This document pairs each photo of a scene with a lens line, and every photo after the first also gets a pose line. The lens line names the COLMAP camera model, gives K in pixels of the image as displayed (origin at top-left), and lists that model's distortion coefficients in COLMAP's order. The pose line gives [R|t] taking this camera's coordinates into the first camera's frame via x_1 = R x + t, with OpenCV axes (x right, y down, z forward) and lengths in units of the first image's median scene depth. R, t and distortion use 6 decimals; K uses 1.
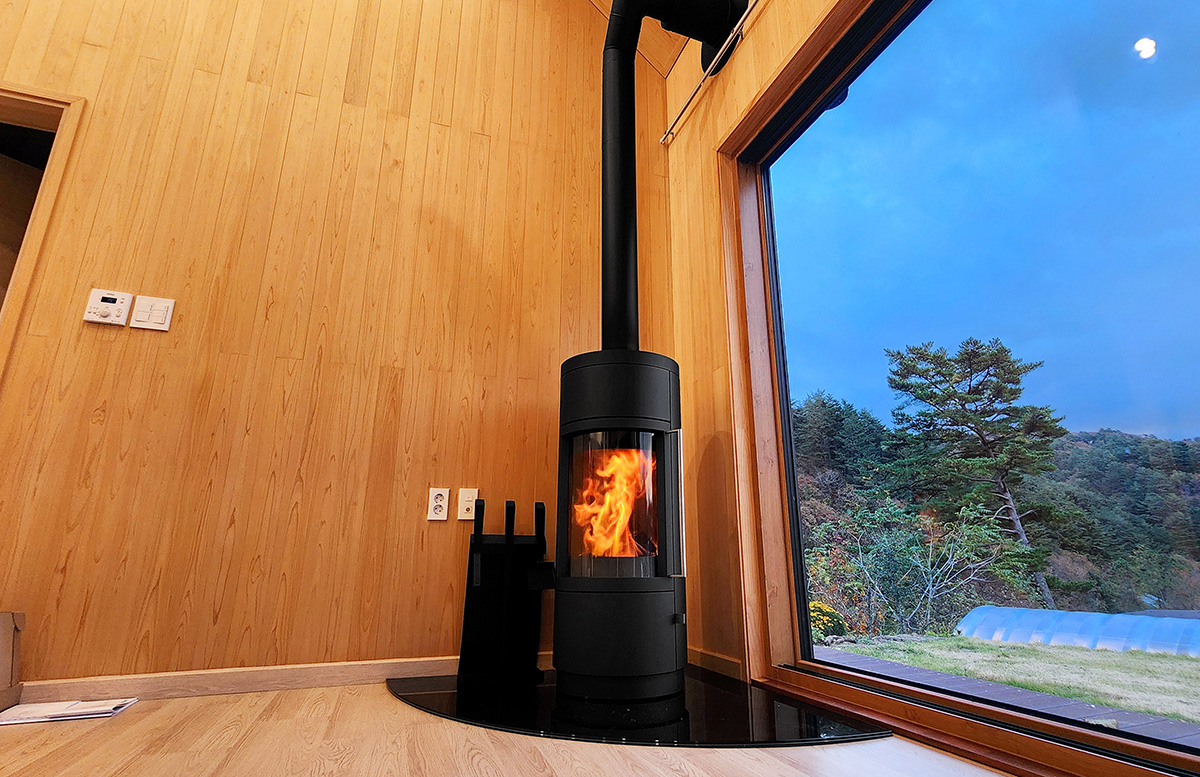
lens RADIAL K [[590.0, 0, 624.6], [0, 590.0, 372.4], [0, 0, 1]] dist [-0.000344, -0.000896]
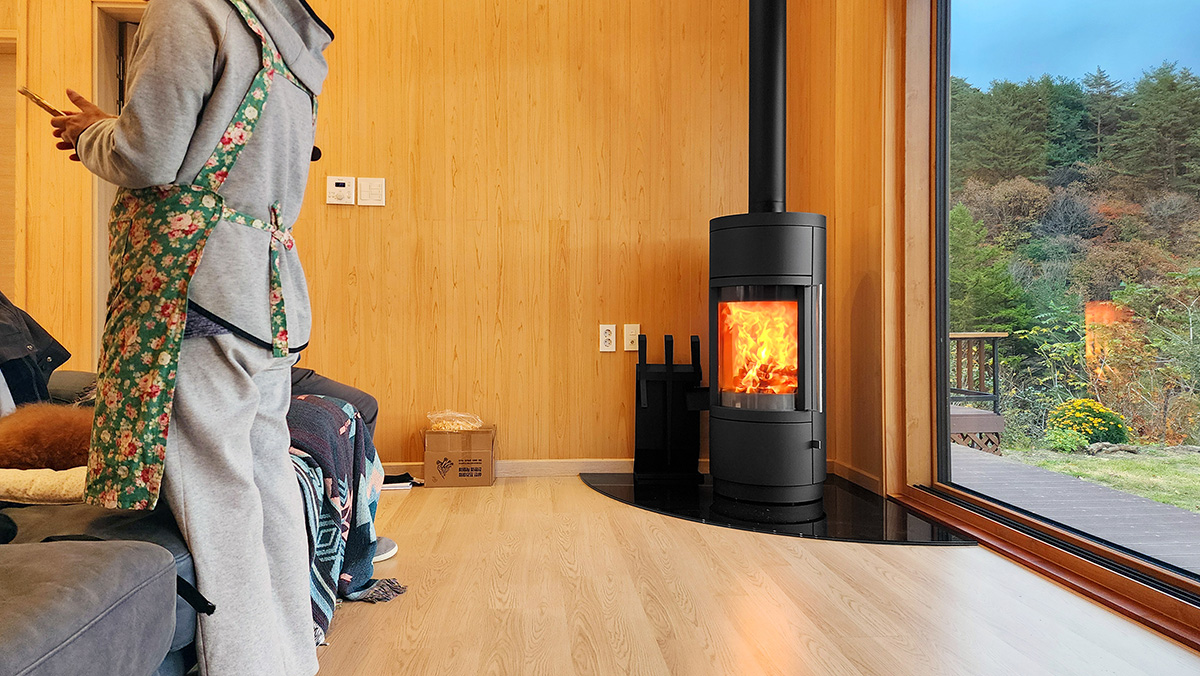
lens RADIAL K [[796.8, 0, 594.8], [0, 796.8, 321.6], [0, 0, 1]] dist [0.100996, -0.100682]
pose [[0.960670, 0.006581, -0.277613, 0.091997], [0.076326, 0.954957, 0.286759, -0.253826], [0.266996, -0.296670, 0.916897, -0.423492]]
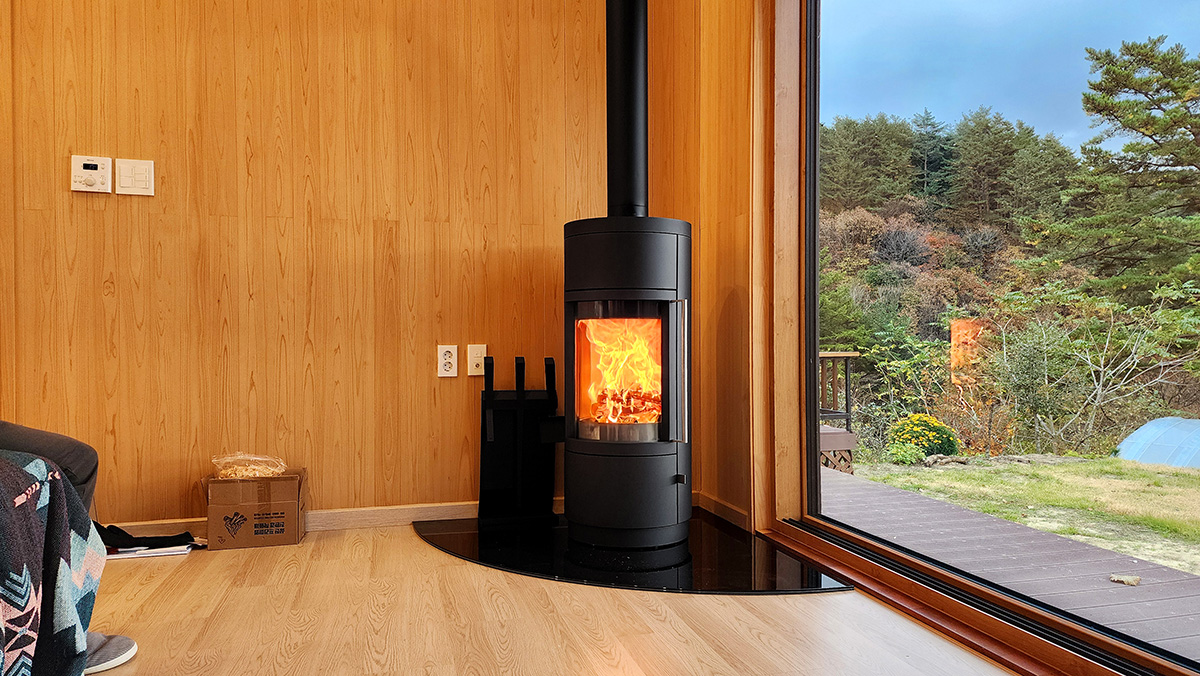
lens RADIAL K [[805.9, 0, 617.0], [0, 805.9, 341.7], [0, 0, 1]] dist [0.094475, -0.092074]
pose [[0.996015, 0.004854, -0.089052, 0.086107], [0.021804, 0.954964, 0.295920, -0.199139], [0.086478, -0.296682, 0.951053, -0.249146]]
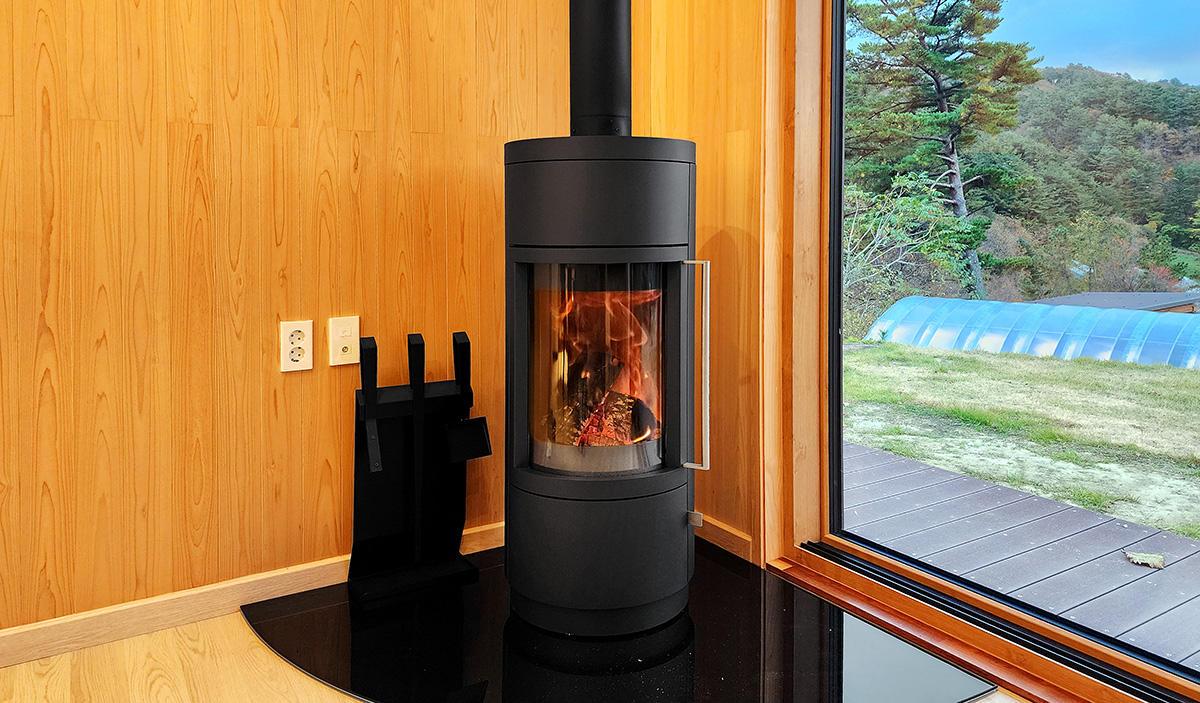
lens RADIAL K [[833.9, 0, 610.5], [0, 833.9, 235.9], [0, 0, 1]] dist [0.044363, -0.004746]
pose [[0.982524, -0.011547, 0.185776, -0.151085], [-0.046001, 0.952051, 0.302462, -0.168269], [-0.180361, -0.305722, 0.934882, 0.144353]]
